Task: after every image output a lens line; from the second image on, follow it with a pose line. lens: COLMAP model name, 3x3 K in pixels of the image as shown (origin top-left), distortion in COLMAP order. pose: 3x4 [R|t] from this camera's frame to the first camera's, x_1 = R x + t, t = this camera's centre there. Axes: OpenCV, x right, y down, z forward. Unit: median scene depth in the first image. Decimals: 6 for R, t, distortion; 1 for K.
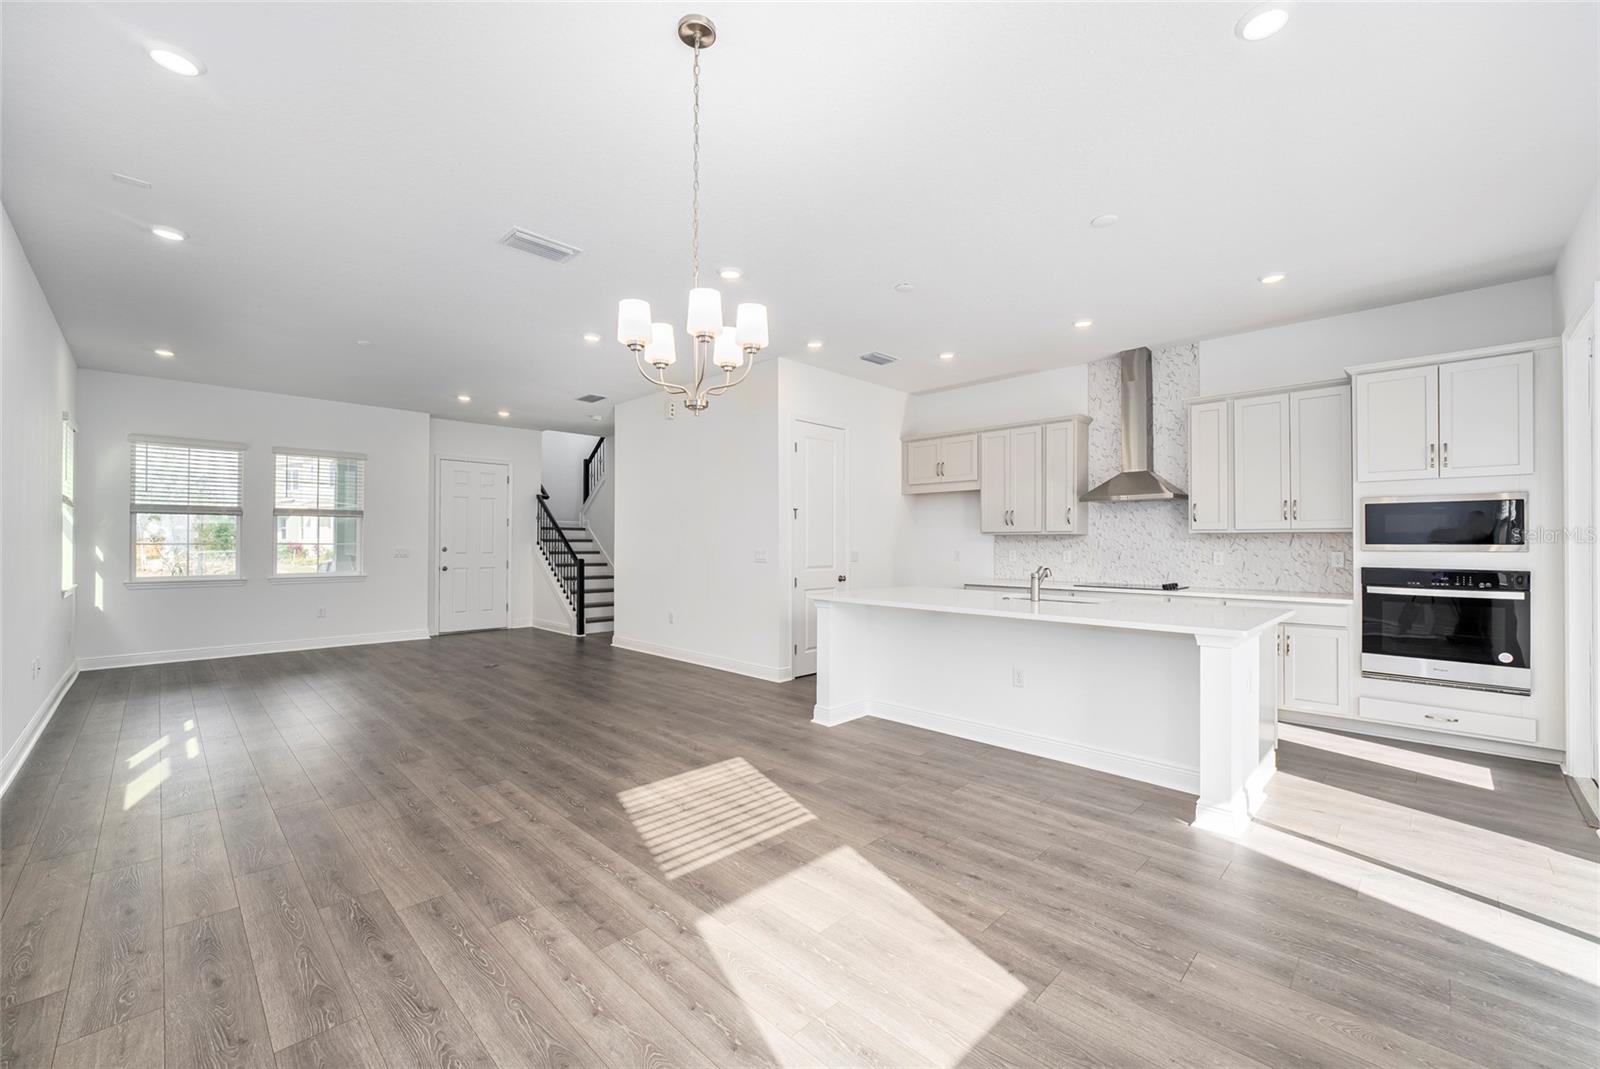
lens RADIAL K [[648.1, 0, 802.9], [0, 648.1, 541.3], [0, 0, 1]] dist [-0.003180, -0.000268]
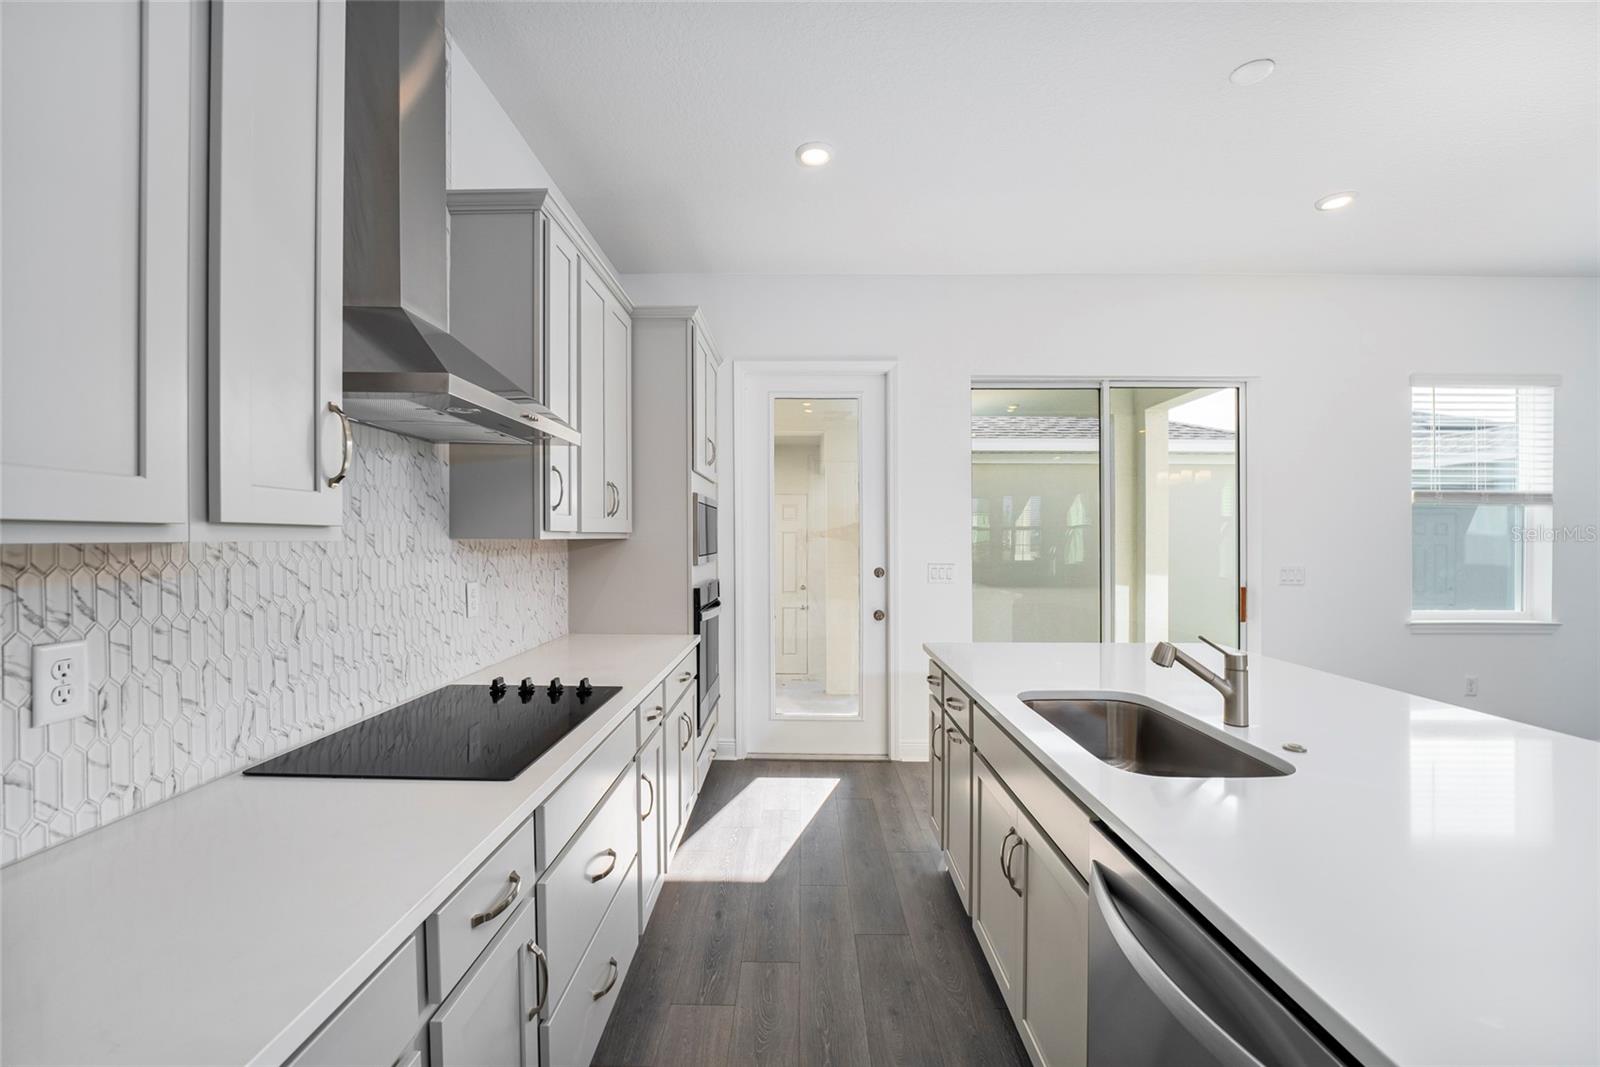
lens RADIAL K [[667.2, 0, 789.5], [0, 667.2, 534.9], [0, 0, 1]] dist [-0.019044, -0.000035]
pose [[-0.696627, -0.002336, 0.717430, 0.271028], [-0.005392, 0.999984, -0.001980, -0.020129], [-0.717413, -0.005248, -0.696628, 1.545859]]
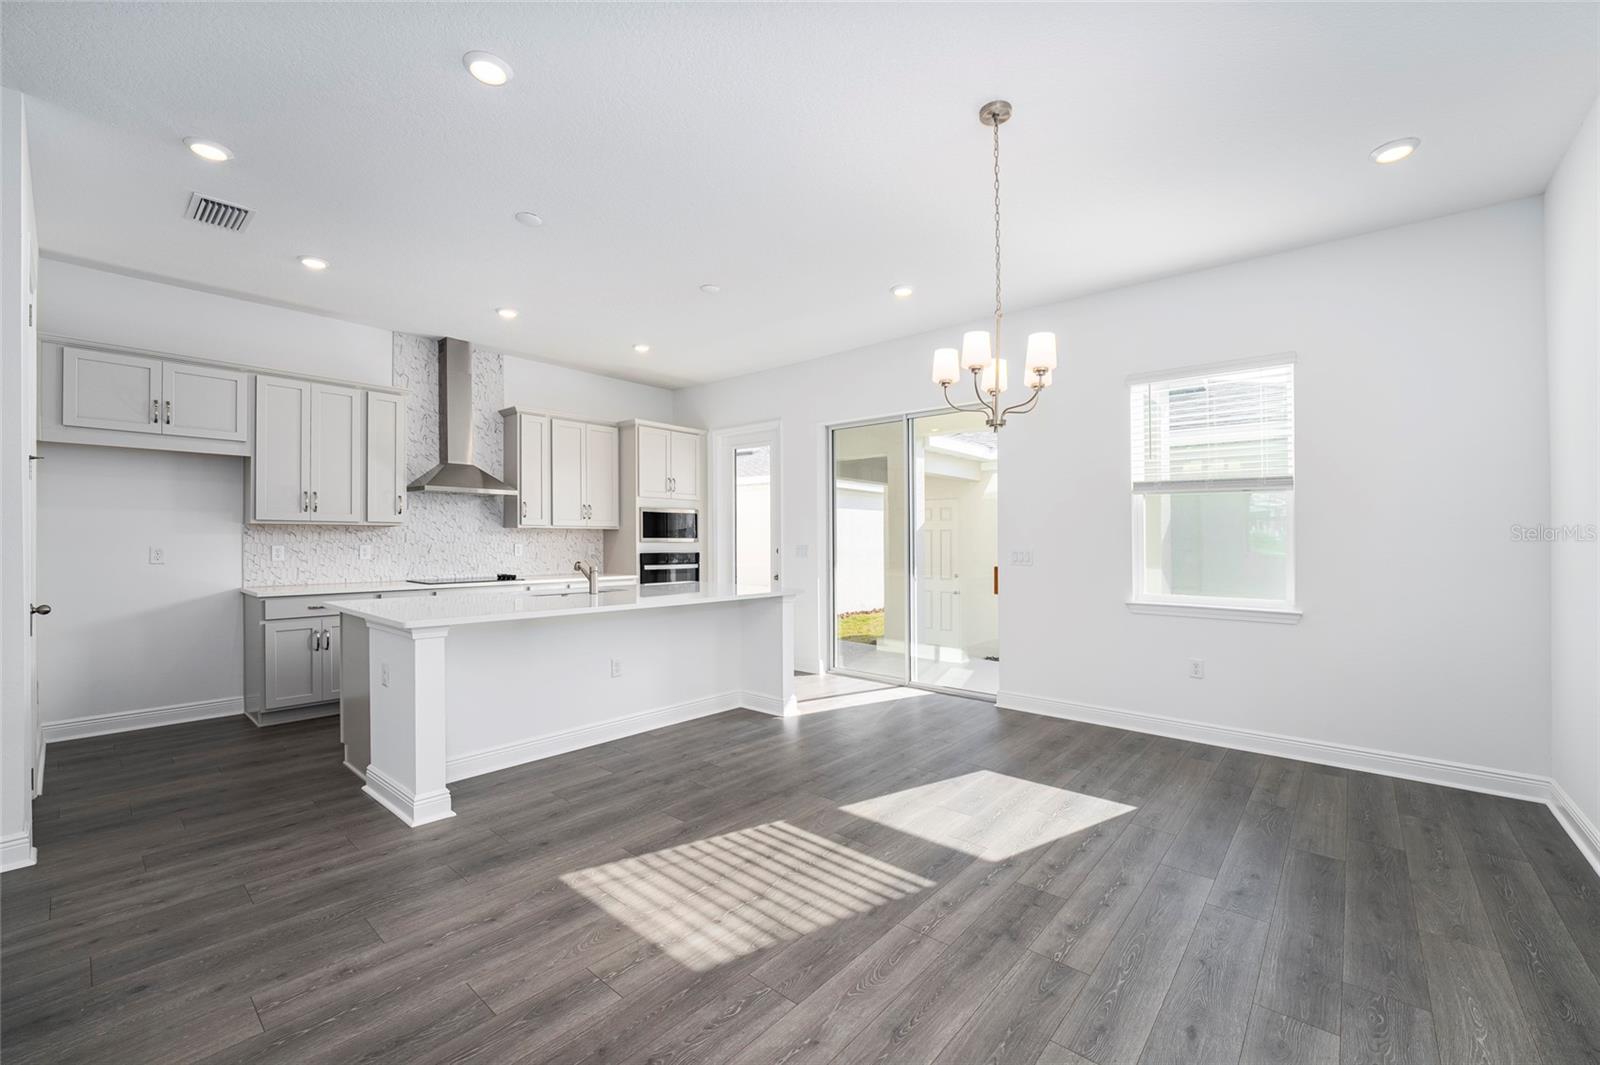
lens RADIAL K [[652.2, 0, 797.5], [0, 652.2, 536.8], [0, 0, 1]] dist [-0.017947, -0.000206]
pose [[-0.068435, 0.000611, 0.997655, -0.722786], [-0.006887, 0.999976, -0.001085, 0.001185], [-0.997632, -0.006945, -0.068429, 0.789757]]
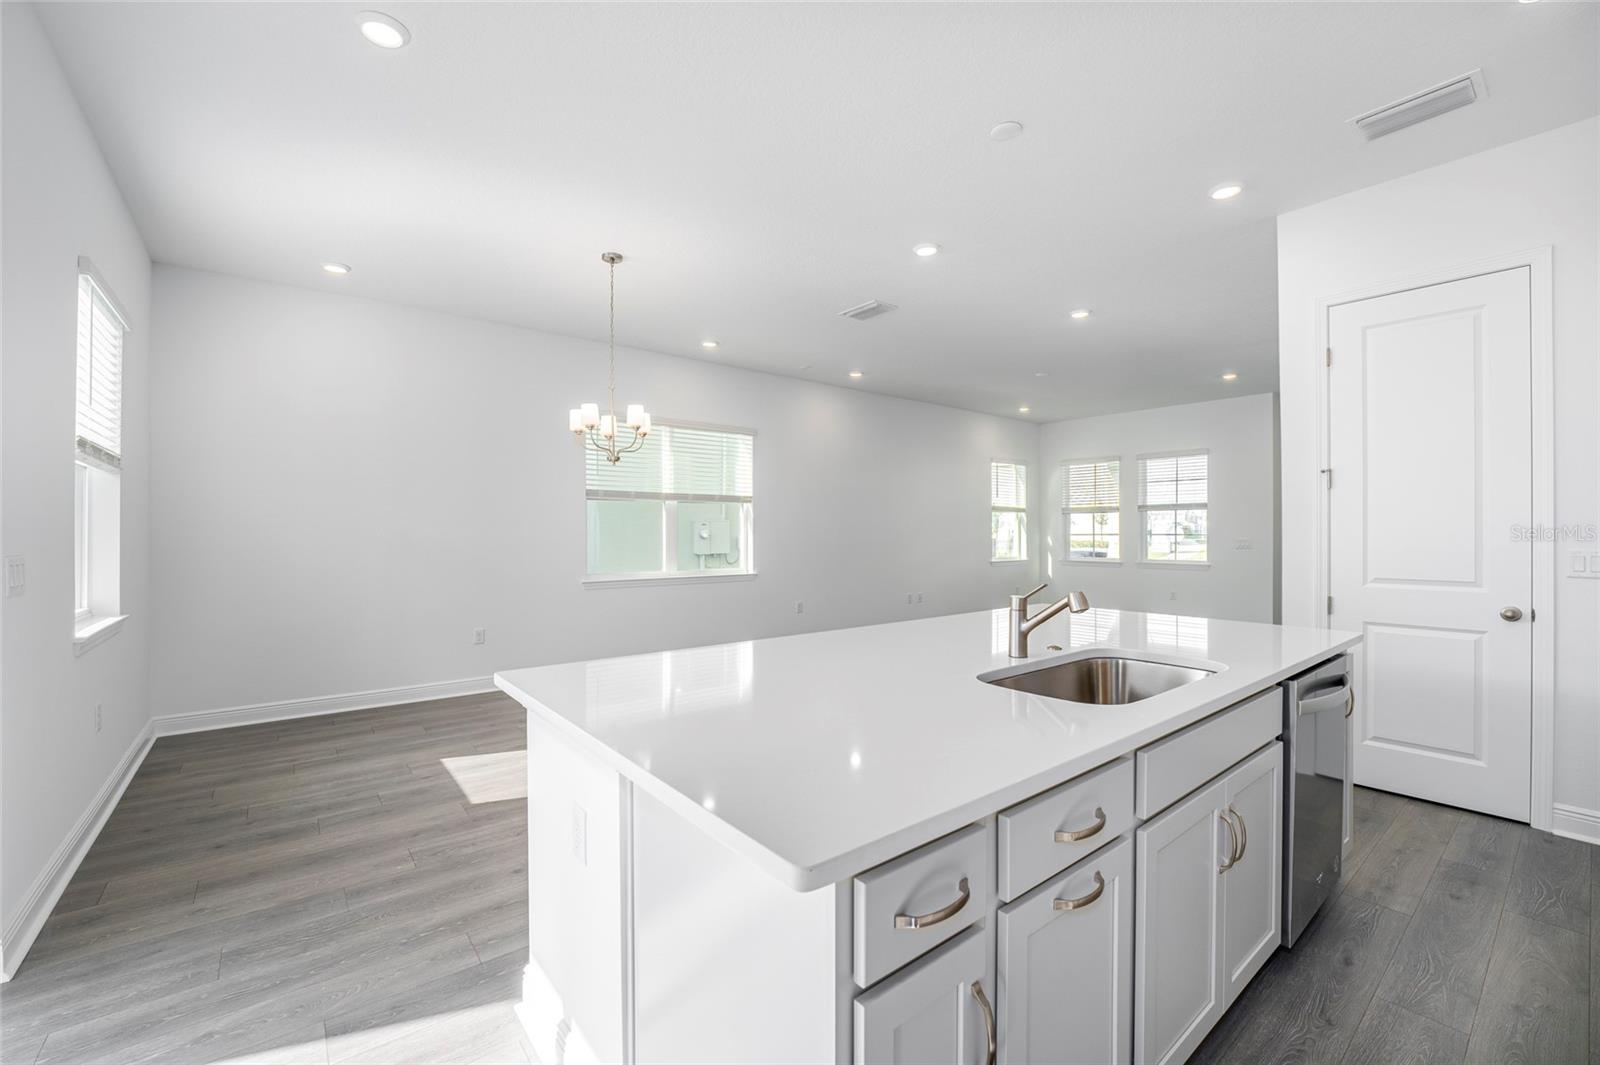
lens RADIAL K [[652.2, 0, 797.5], [0, 652.2, 536.8], [0, 0, 1]] dist [-0.017947, -0.000206]
pose [[-0.115935, 0.002714, -0.993253, 0.884042], [0.004565, 0.999987, 0.002200, 0.004310], [0.993246, -0.004279, -0.115945, 0.945800]]
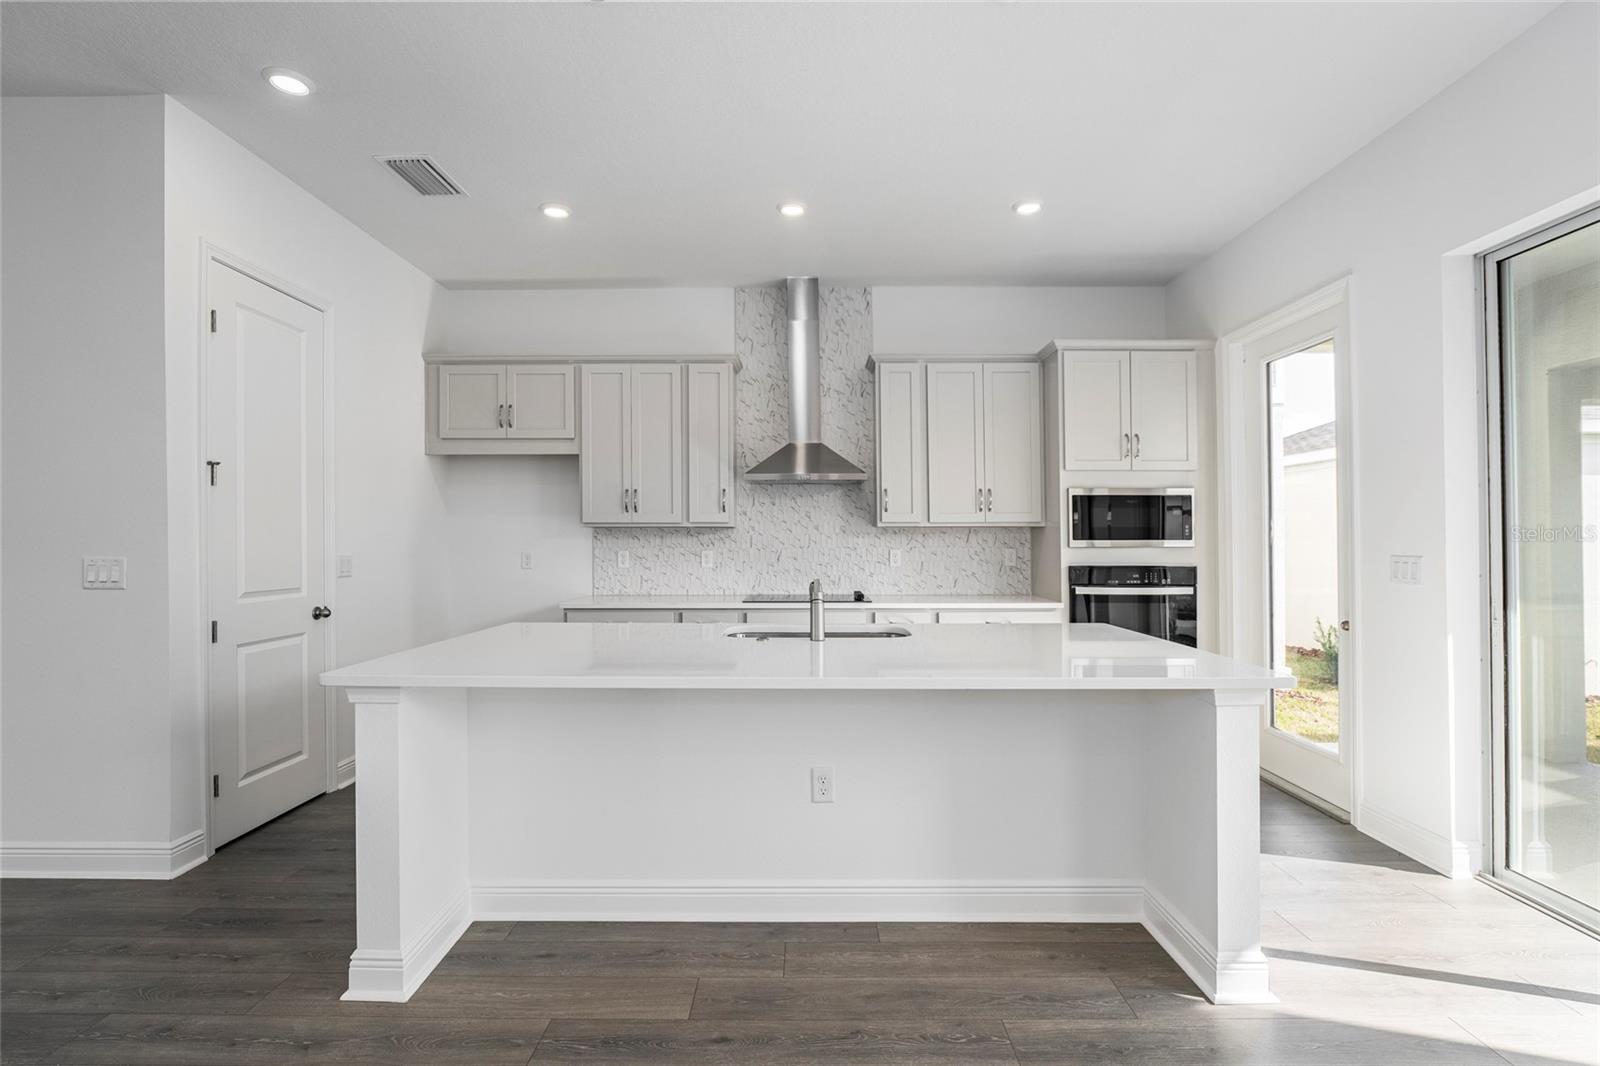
lens RADIAL K [[733.7, 0, 806.2], [0, 733.7, 539.1], [0, 0, 1]] dist [-0.010342, 0.000113]
pose [[0.710288, -0.001382, 0.703909, -0.111298], [0.001084, 0.999999, 0.000869, 0.002329], [-0.703910, 0.000146, 0.710289, 0.574298]]
